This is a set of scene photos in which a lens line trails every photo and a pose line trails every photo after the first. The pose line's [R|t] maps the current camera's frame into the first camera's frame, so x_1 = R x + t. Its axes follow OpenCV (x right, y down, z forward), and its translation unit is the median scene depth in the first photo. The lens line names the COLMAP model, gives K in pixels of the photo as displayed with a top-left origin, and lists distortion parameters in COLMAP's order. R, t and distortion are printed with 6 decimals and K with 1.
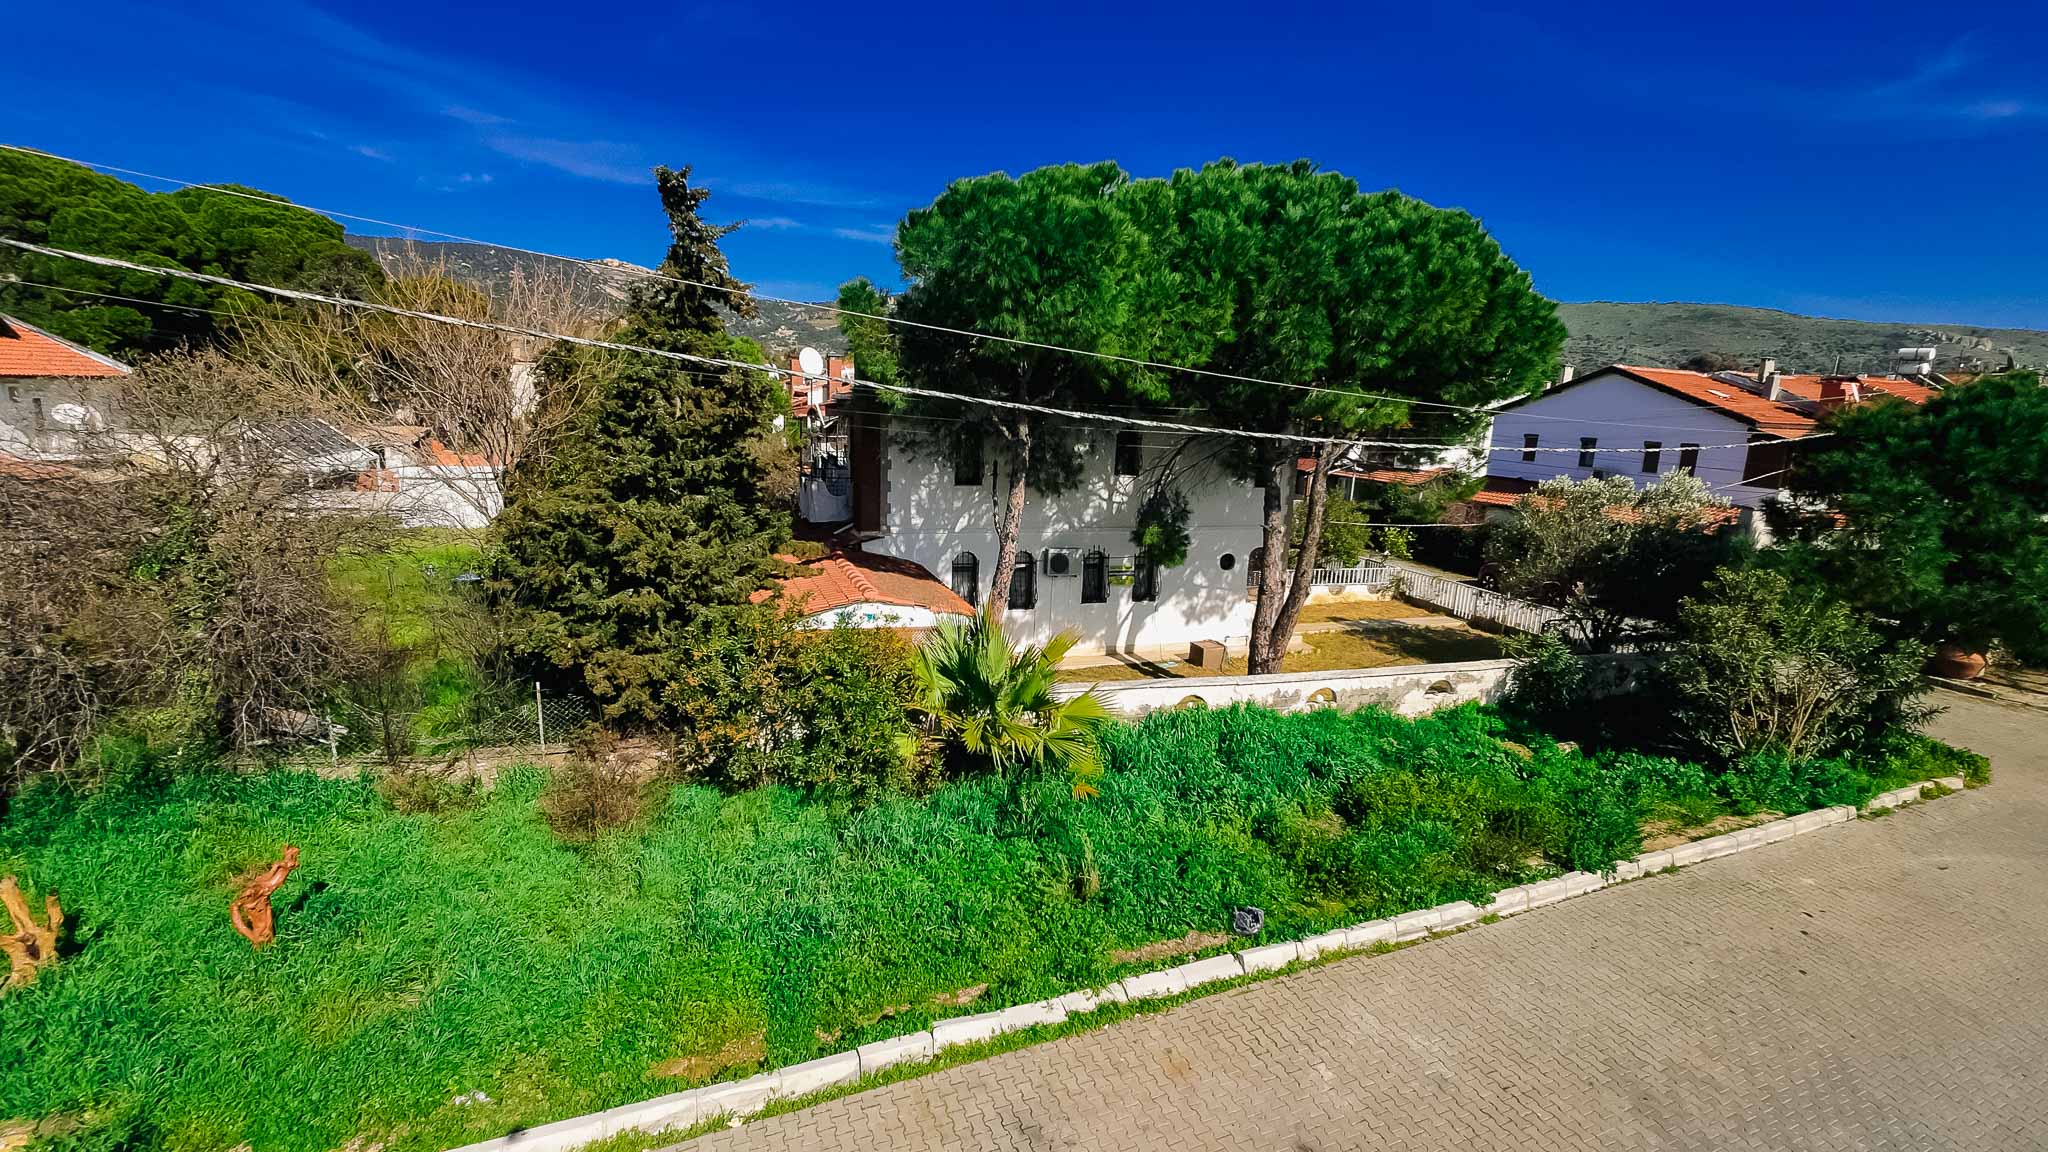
lens RADIAL K [[904.3, 0, 1024.0], [0, 904.3, 576.0], [0, 0, 1]] dist [-0.000747, -0.000153]
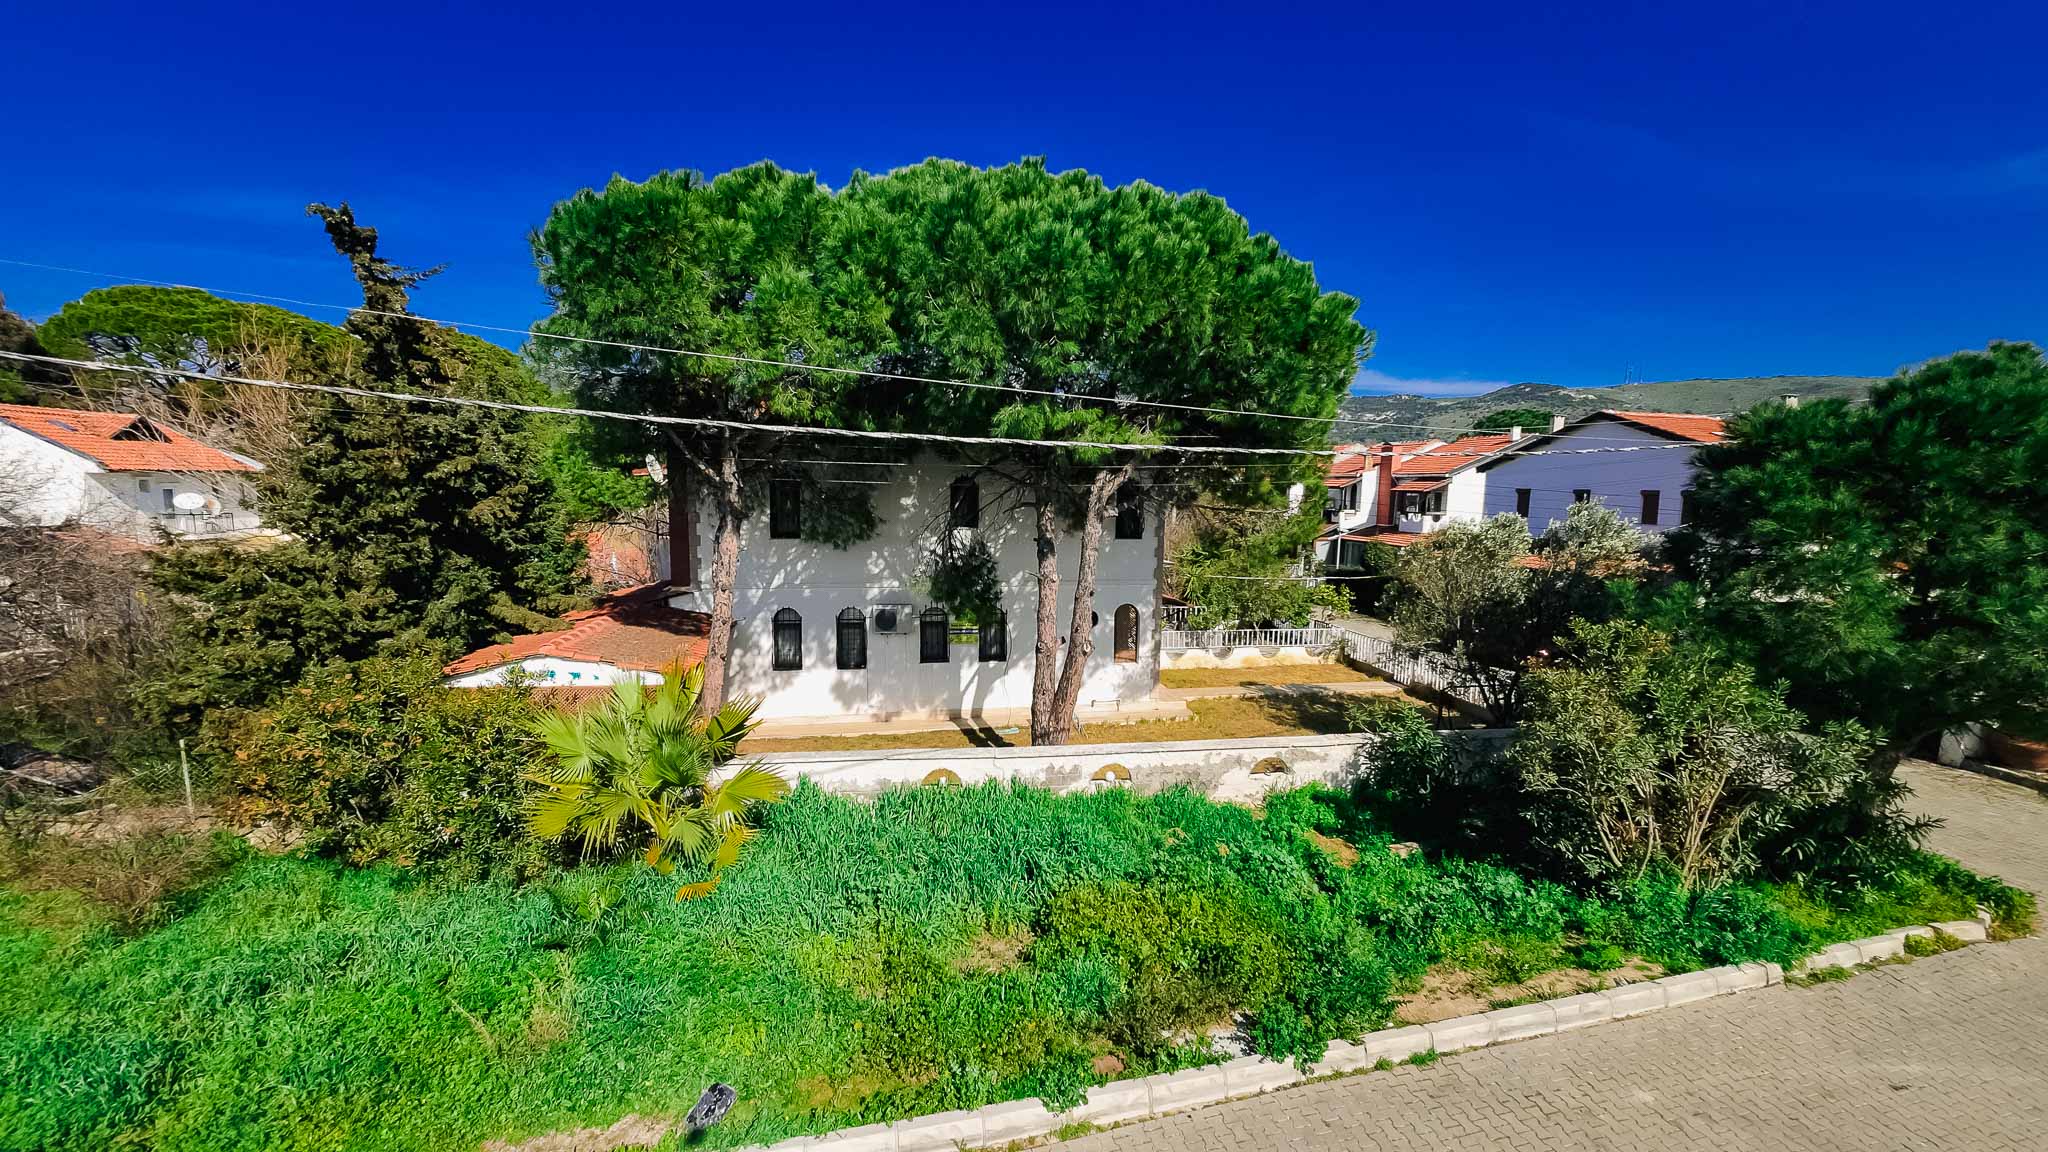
lens RADIAL K [[792.5, 0, 1023.1], [0, 792.5, 572.9], [0, 0, 1]] dist [-0.000603, -0.000090]
pose [[0.988124, -0.010247, -0.153315, 0.407234], [-0.003291, 0.996134, -0.087786, 0.011916], [0.153622, 0.087248, 0.984270, 0.267162]]
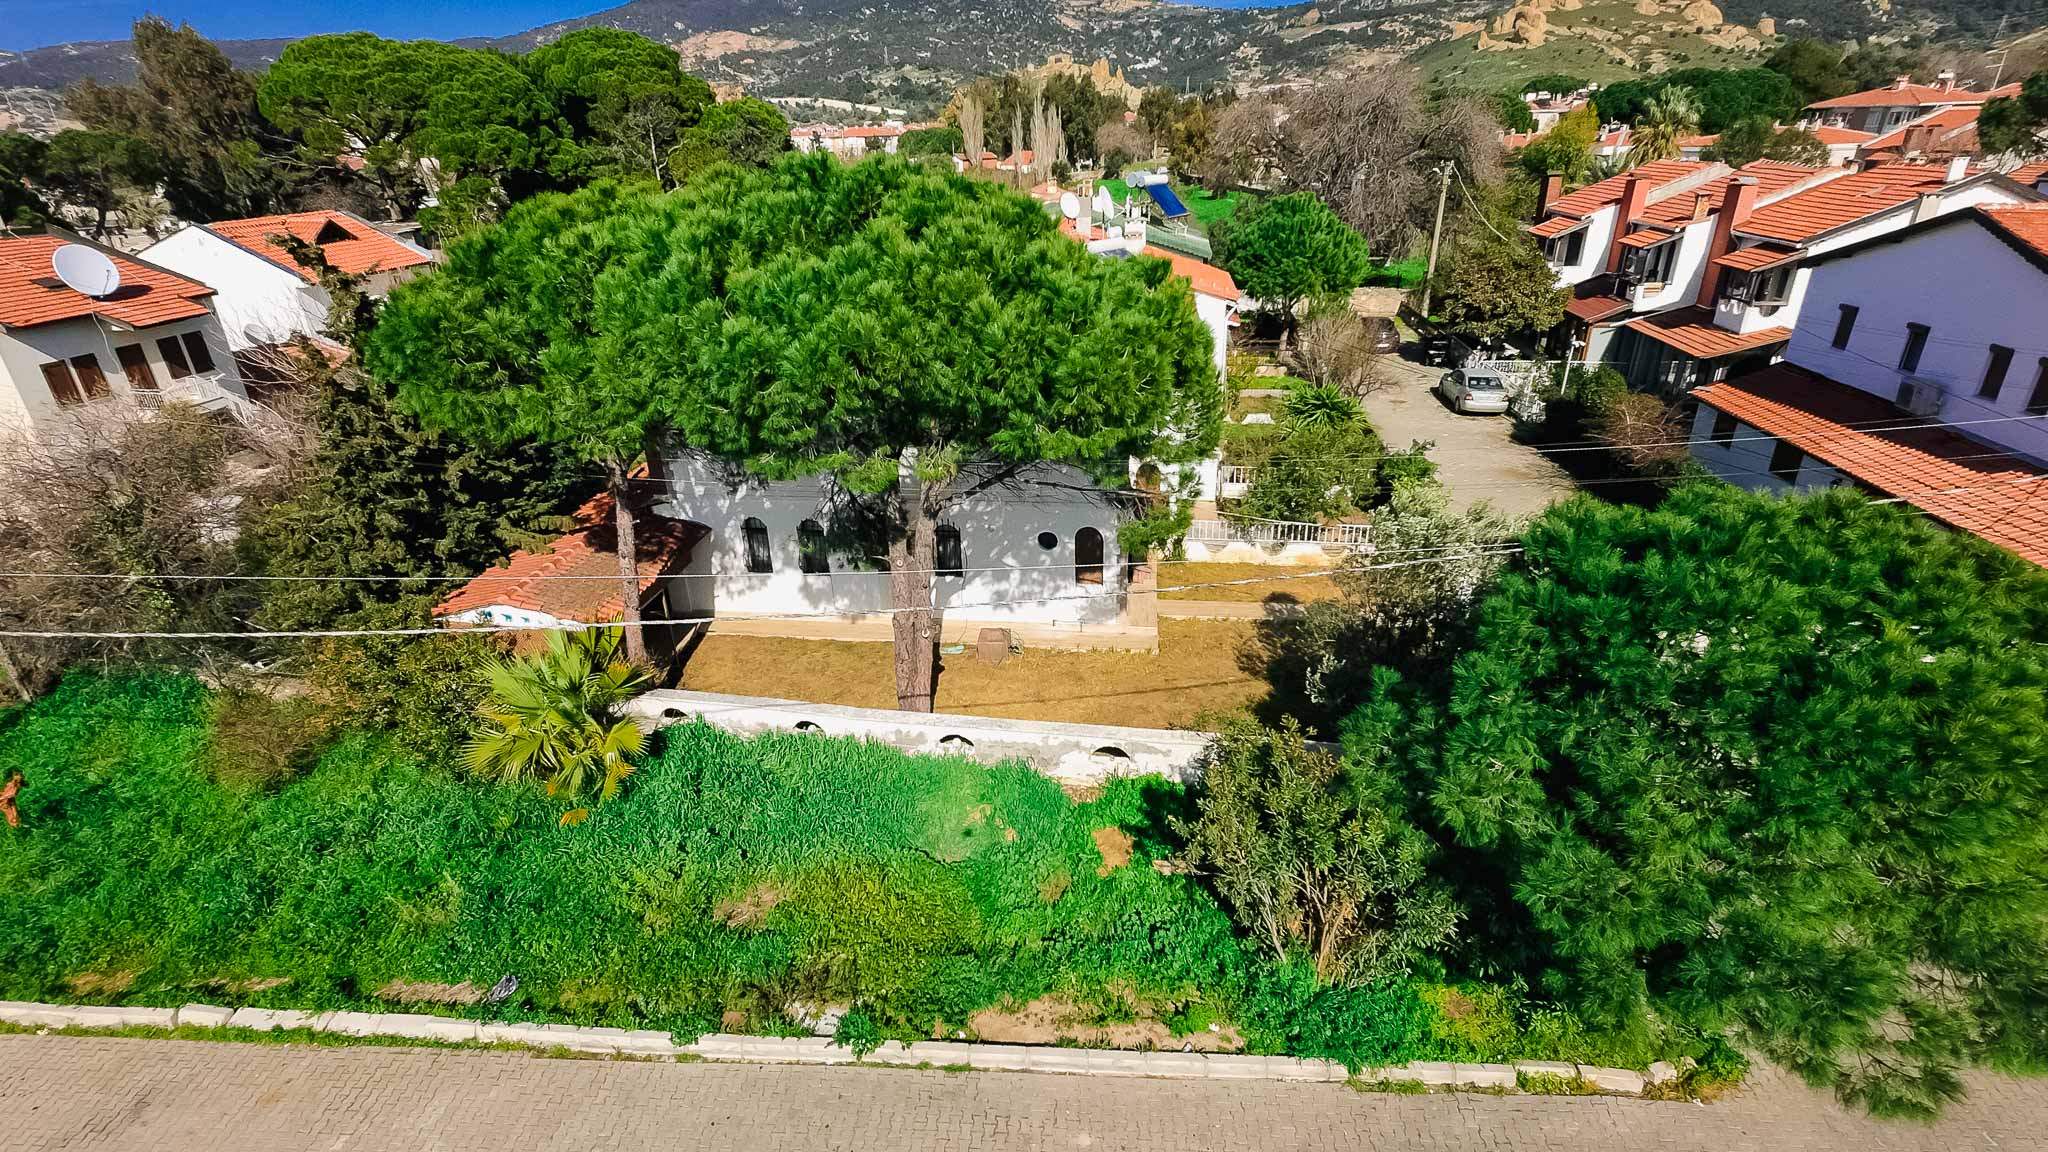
lens RADIAL K [[981.1, 0, 1011.3], [0, 981.1, 578.4], [0, 0, 1]] dist [0.002848, 0.000050]
pose [[0.883196, 0.129232, -0.450848, 0.900602], [-0.019677, 0.970652, 0.239683, -0.297267], [0.468592, -0.202816, 0.859818, 0.232441]]
